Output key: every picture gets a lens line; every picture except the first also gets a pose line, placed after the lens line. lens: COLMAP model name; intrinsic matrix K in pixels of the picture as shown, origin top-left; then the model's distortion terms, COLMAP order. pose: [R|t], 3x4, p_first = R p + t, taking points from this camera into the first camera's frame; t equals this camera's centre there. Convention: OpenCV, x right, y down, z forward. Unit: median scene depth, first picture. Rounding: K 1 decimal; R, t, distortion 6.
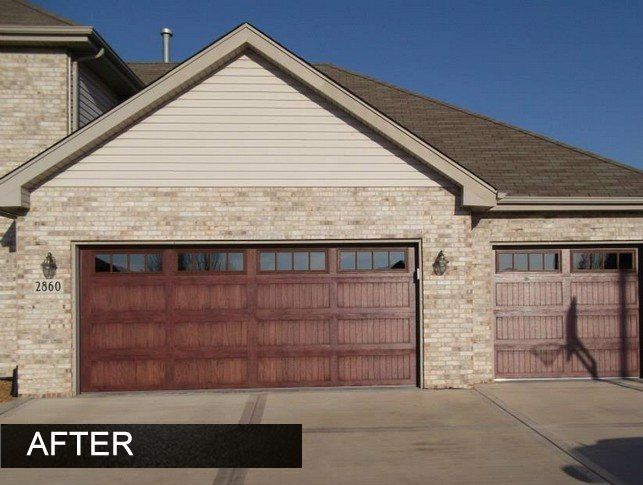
lens RADIAL K [[630.3, 0, 341.6], [0, 630.3, 238.3], [0, 0, 1]] dist [-0.017093, 0.078603]
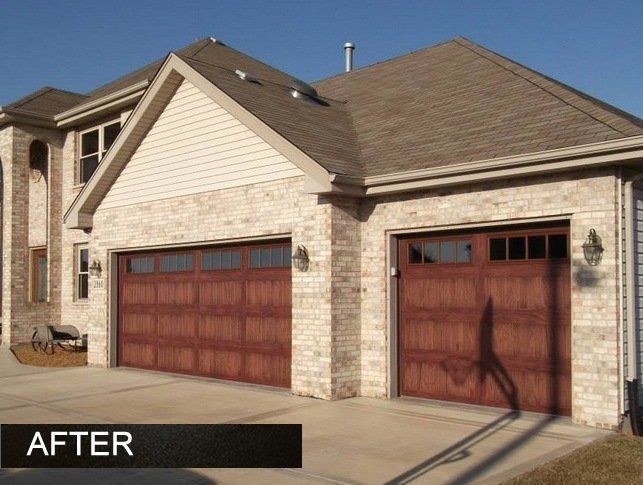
lens RADIAL K [[630.3, 0, 341.6], [0, 630.3, 238.3], [0, 0, 1]] dist [-0.017093, 0.078603]
pose [[0.727317, -0.050093, -0.684471, 0.816867], [0.057774, 0.998261, -0.011668, 0.023763], [0.683866, -0.031059, 0.728946, 0.369963]]
